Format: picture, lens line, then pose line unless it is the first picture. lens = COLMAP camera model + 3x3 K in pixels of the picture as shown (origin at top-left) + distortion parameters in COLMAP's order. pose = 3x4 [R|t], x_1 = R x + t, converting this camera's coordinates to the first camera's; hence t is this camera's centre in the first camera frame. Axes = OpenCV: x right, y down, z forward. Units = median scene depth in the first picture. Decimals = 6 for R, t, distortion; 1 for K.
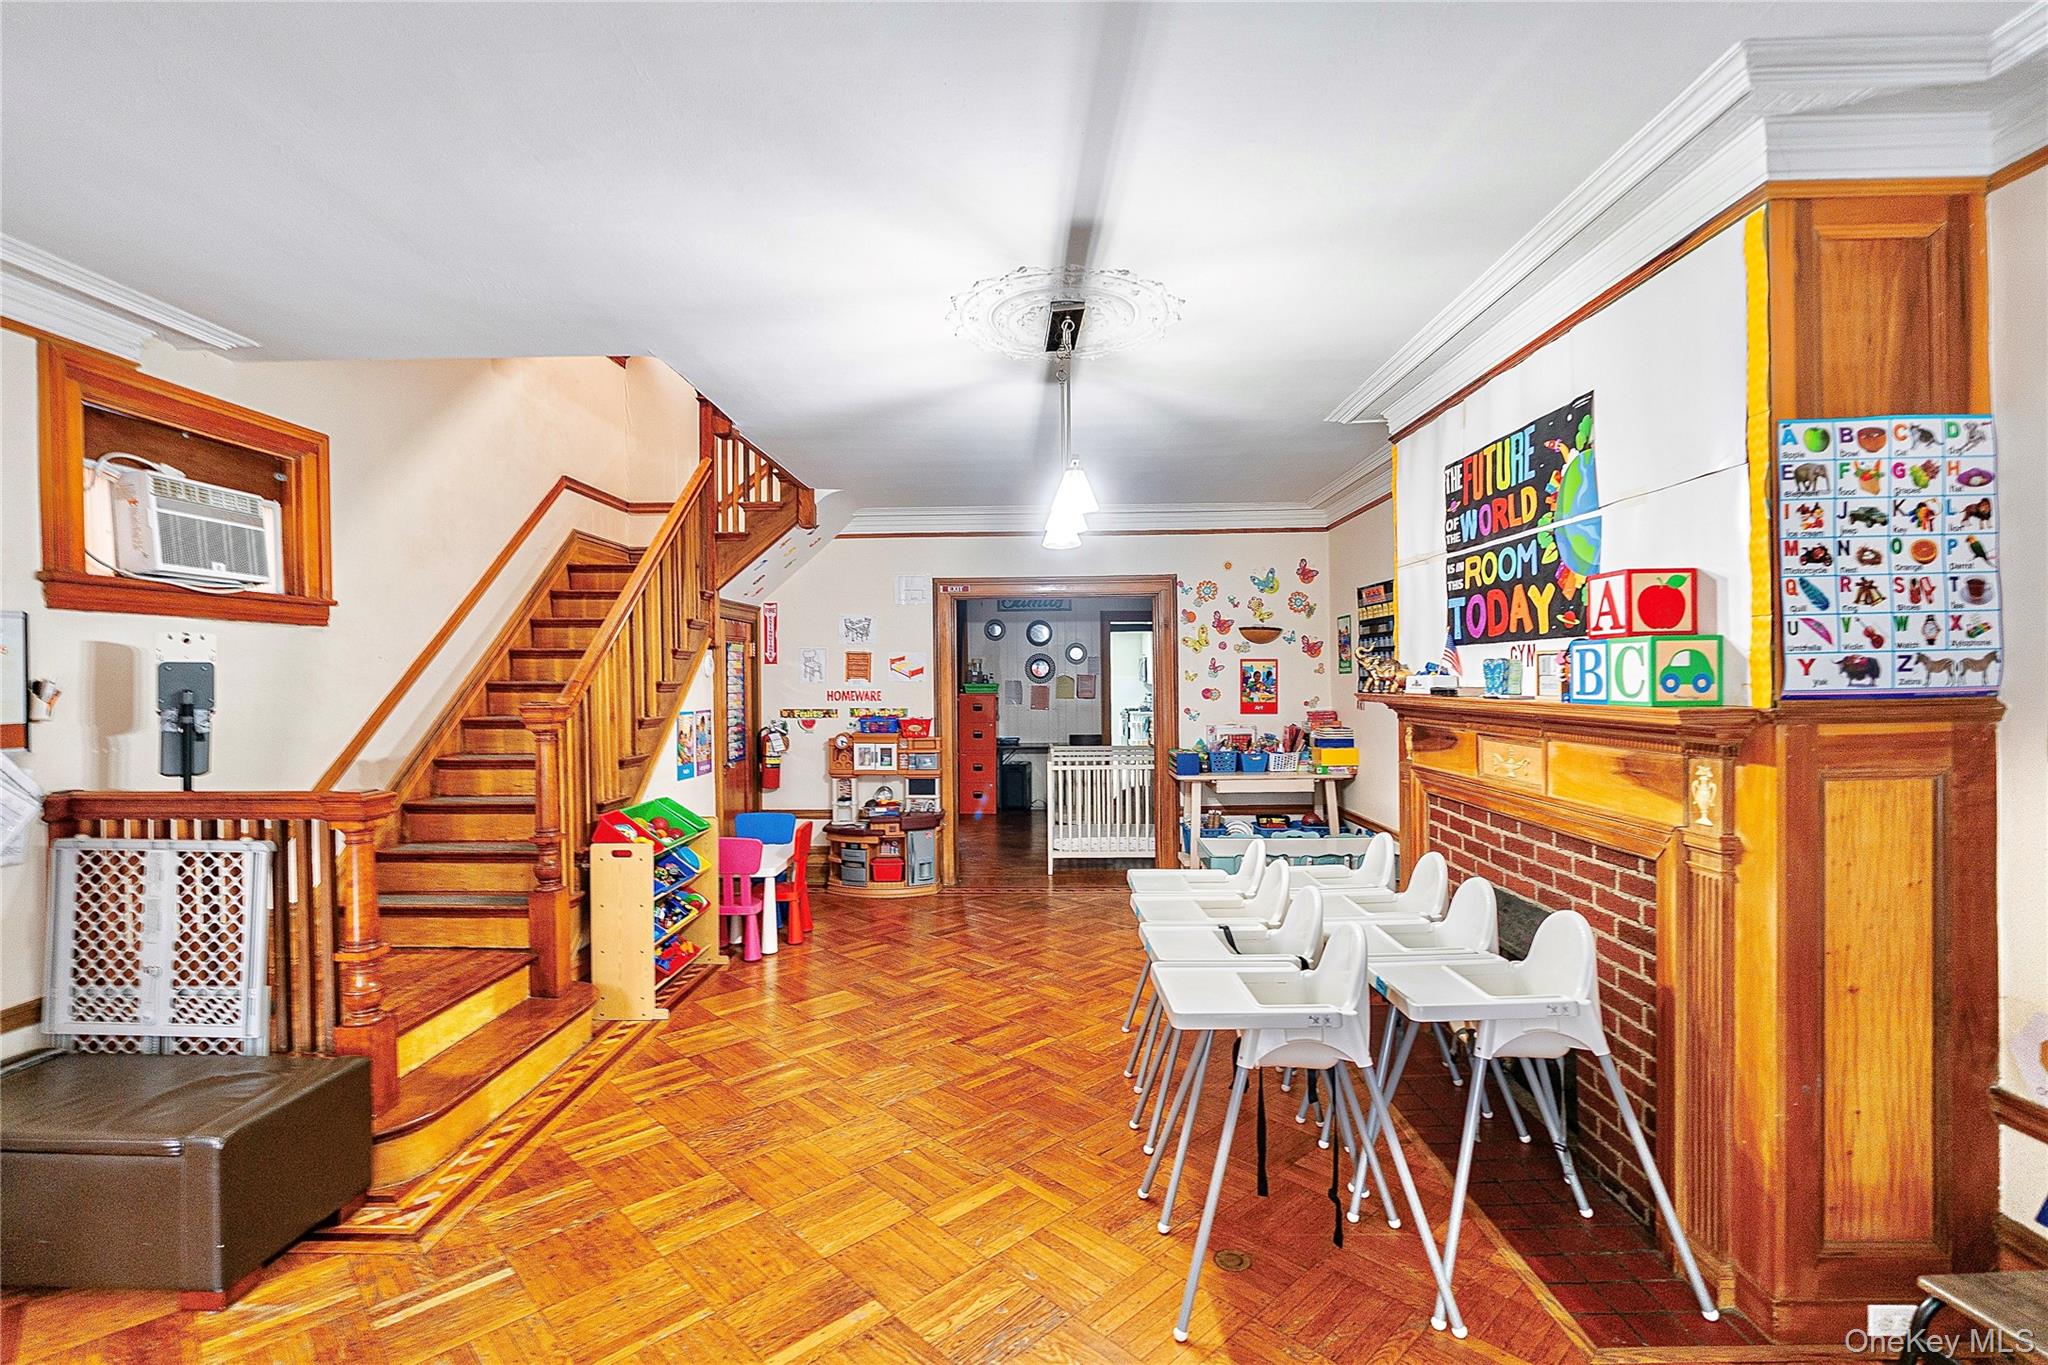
lens RADIAL K [[940.9, 0, 1024.0], [0, 940.9, 682.5], [0, 0, 1]] dist [-0.007918, -0.000105]
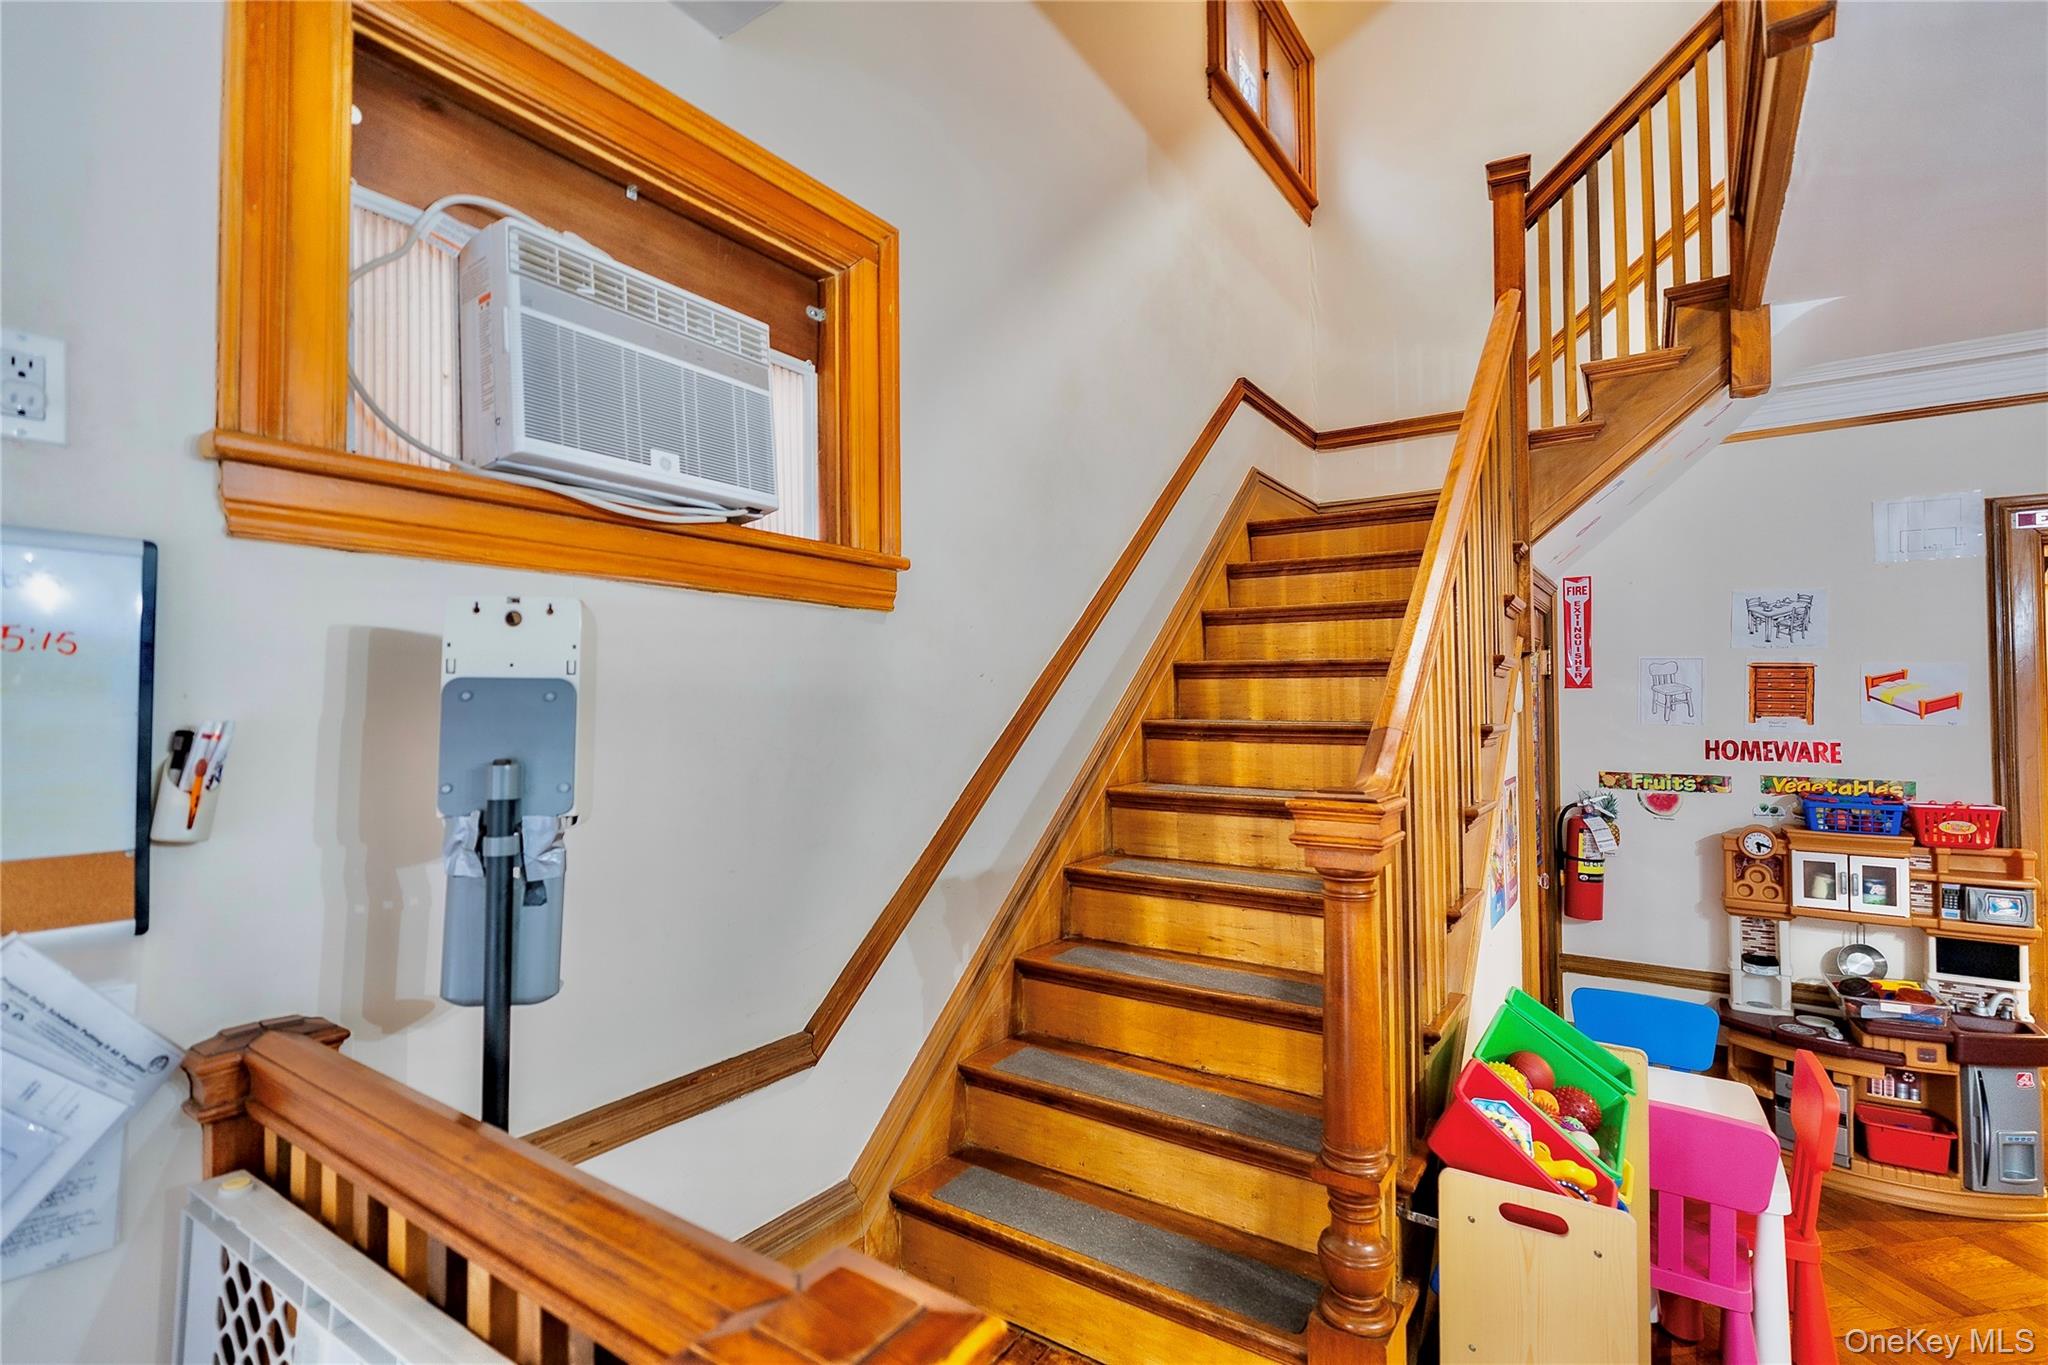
lens RADIAL K [[969.0, 0, 1018.5], [0, 969.0, 680.2], [0, 0, 1]] dist [-0.008037, 0.000778]
pose [[0.837732, -0.008410, -0.546017, -0.333038], [-0.008622, 0.999553, -0.028623, -0.007764], [0.546013, 0.028687, 0.837285, 0.496499]]
